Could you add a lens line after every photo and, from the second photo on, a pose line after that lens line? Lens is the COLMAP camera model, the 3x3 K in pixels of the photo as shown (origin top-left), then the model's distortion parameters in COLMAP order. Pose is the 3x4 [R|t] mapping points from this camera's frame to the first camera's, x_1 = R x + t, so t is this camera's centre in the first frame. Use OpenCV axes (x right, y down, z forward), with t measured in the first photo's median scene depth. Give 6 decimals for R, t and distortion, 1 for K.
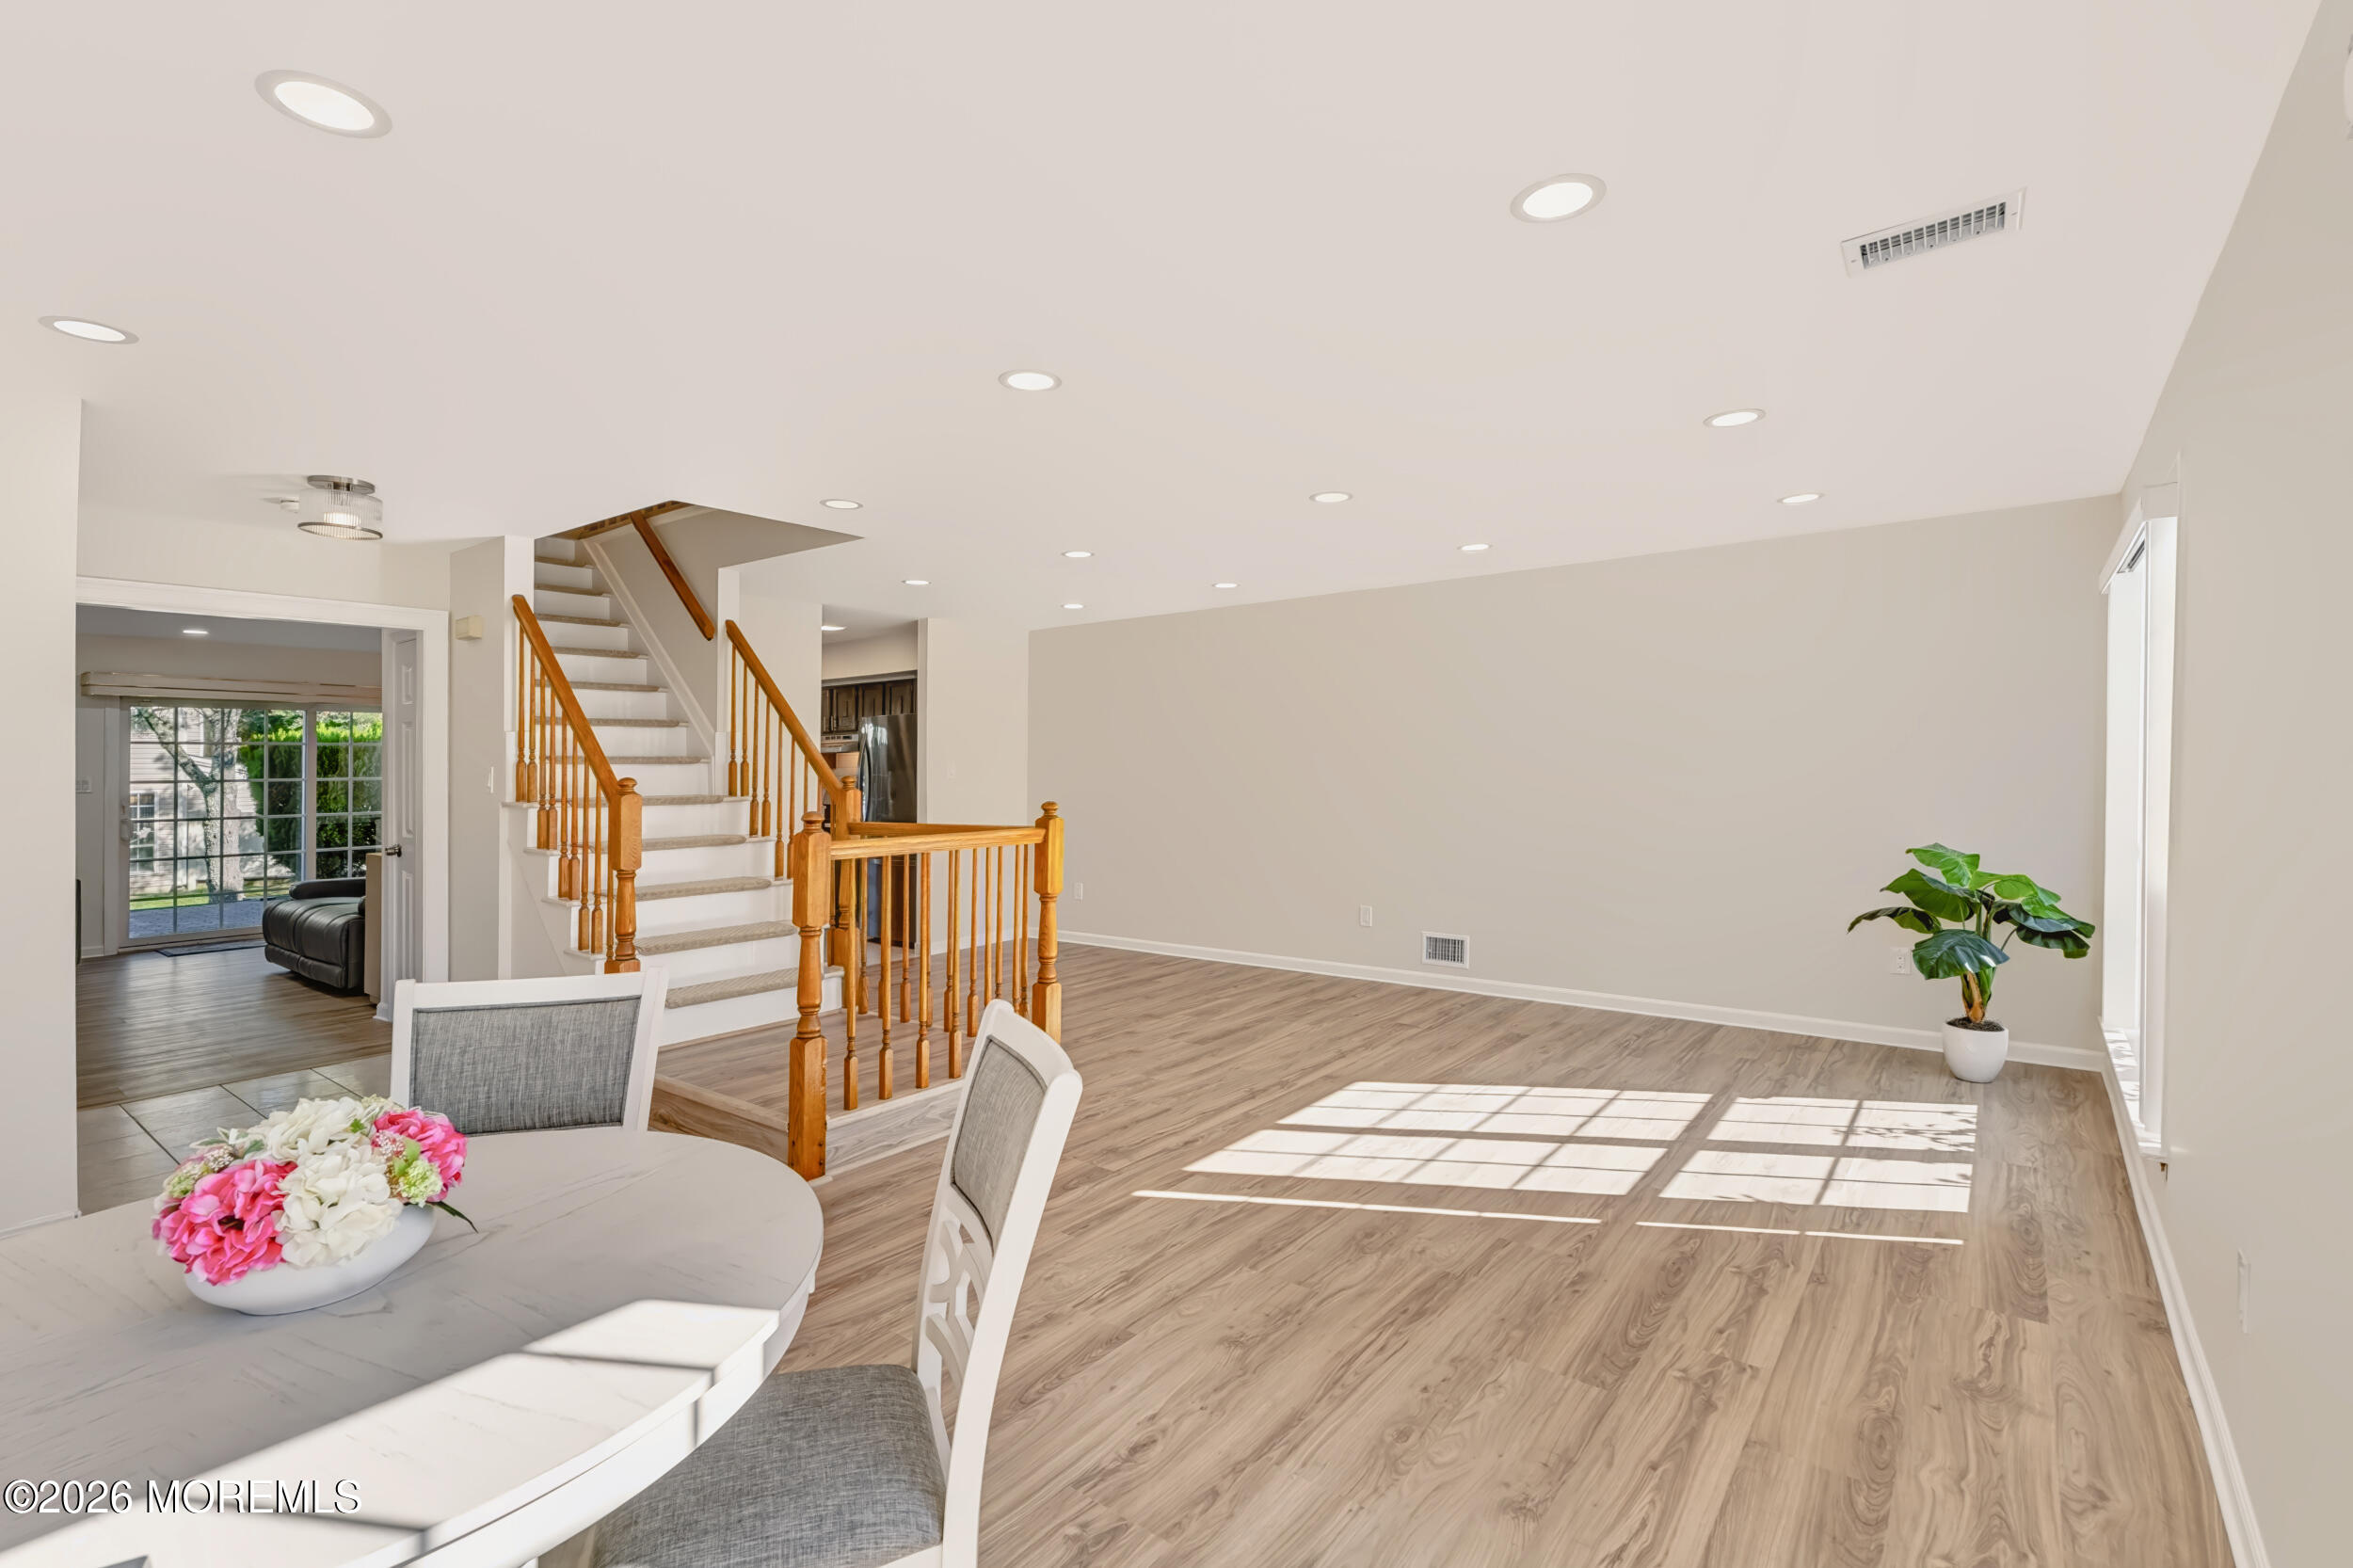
lens RADIAL K [[1051.7, 0, 1176.5], [0, 1051.7, 784.0], [0, 0, 1]] dist [0.002483, 0.000583]
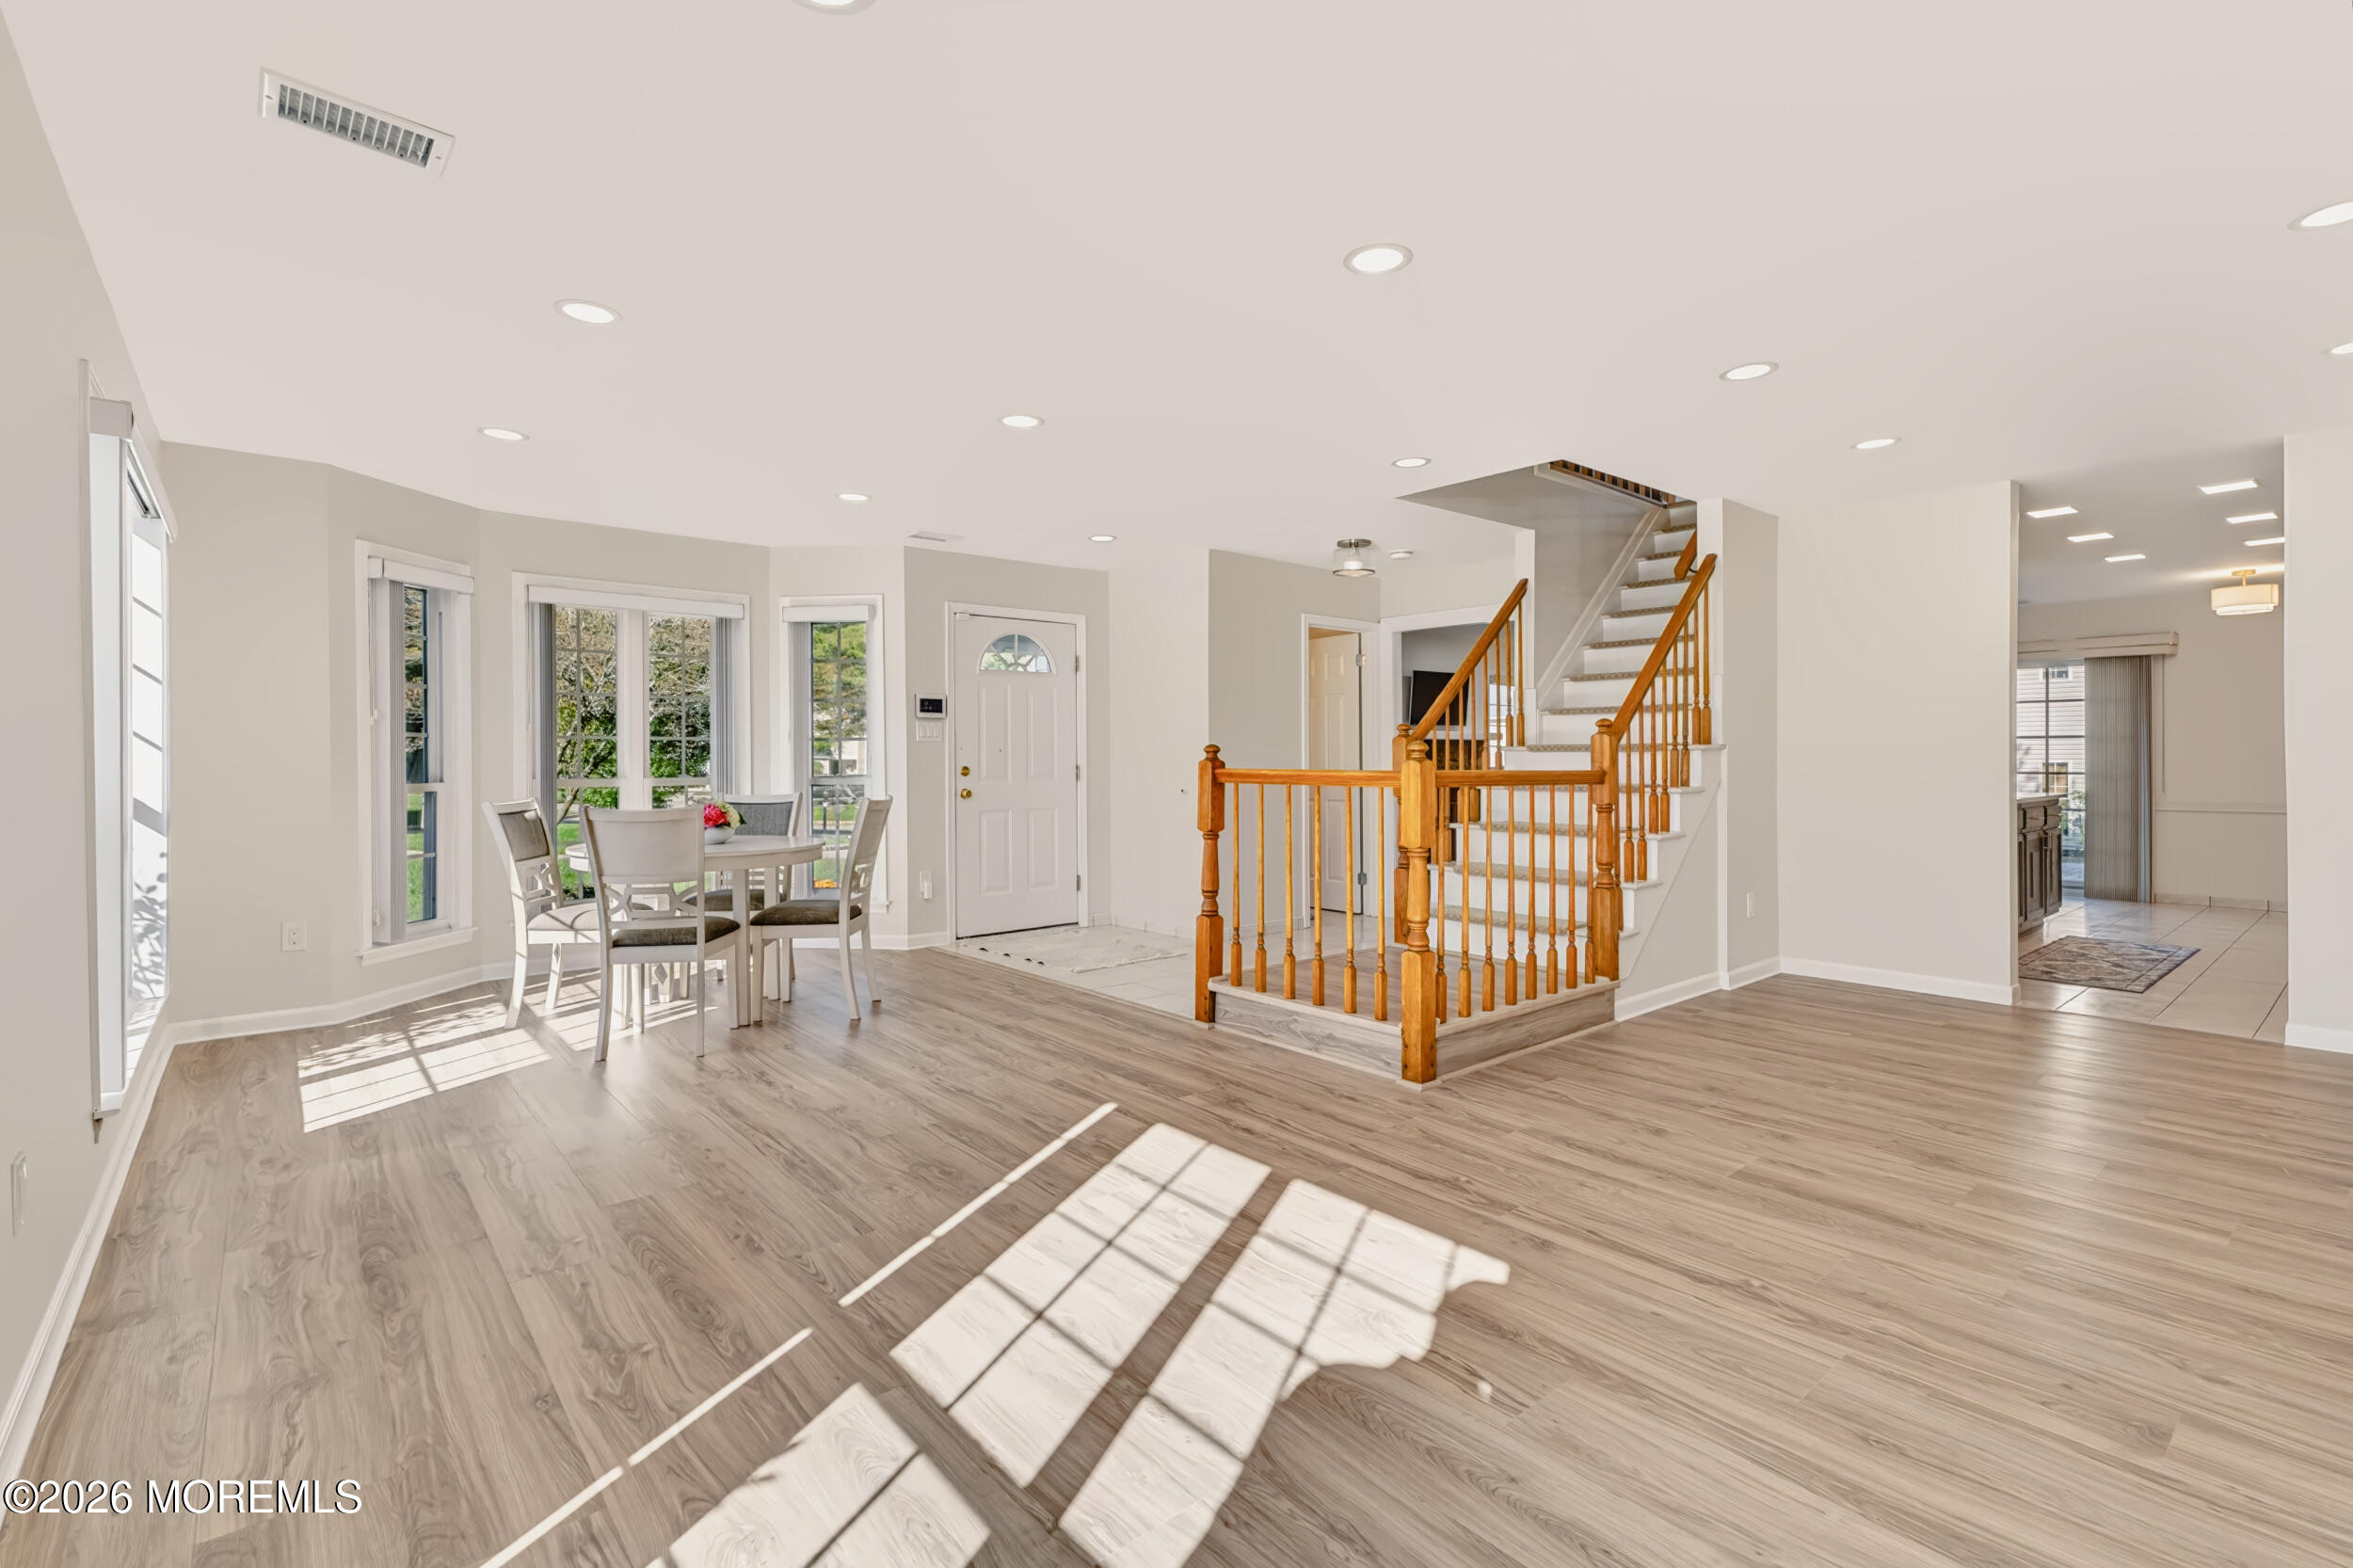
lens RADIAL K [[1065.3, 0, 1175.9], [0, 1065.3, 772.6], [0, 0, 1]] dist [0.009816, 0.000878]
pose [[-0.199413, 0.023049, -0.979645, 0.739125], [-0.012718, 0.999578, 0.026106, 0.020896], [0.979833, 0.017665, -0.199035, 0.941411]]
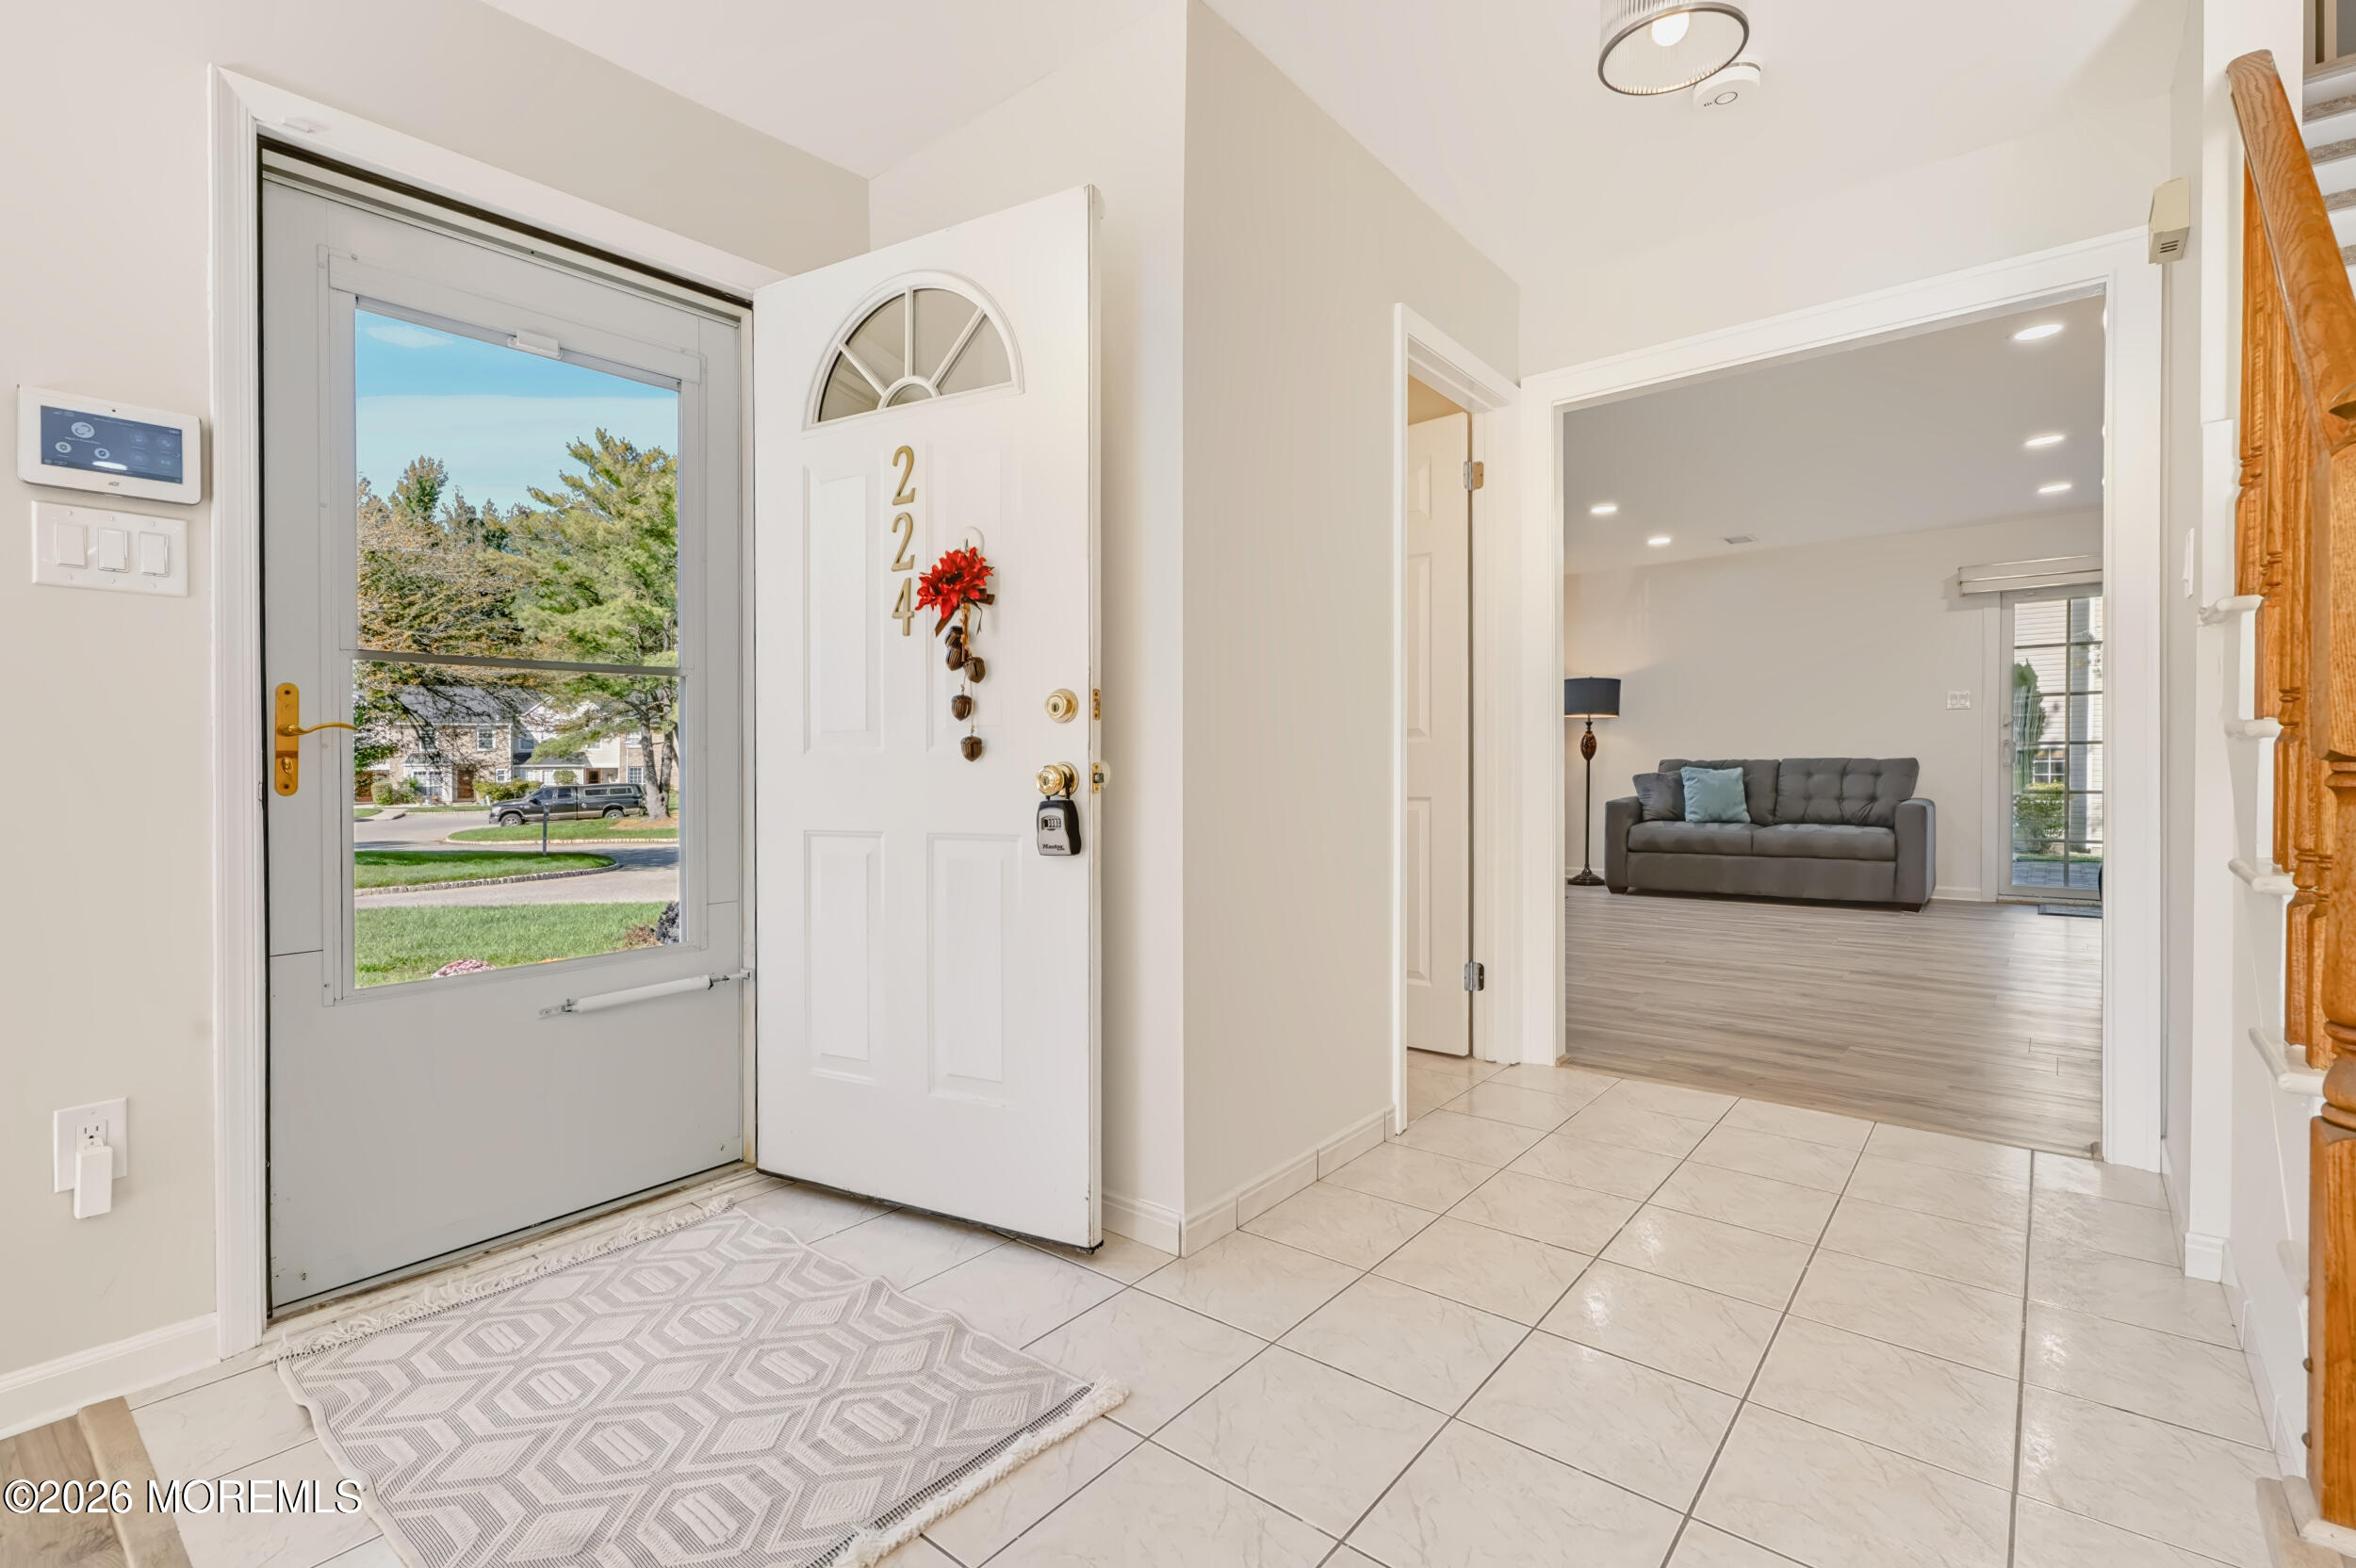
lens RADIAL K [[1070.2, 0, 1181.2], [0, 1070.2, 774.7], [0, 0, 1]] dist [0.020227, -0.007827]
pose [[-0.013608, 0.021171, -0.999683, -0.258510], [-0.008108, 0.999741, 0.021283, 0.076134], [0.999875, 0.008395, -0.013432, 0.697368]]
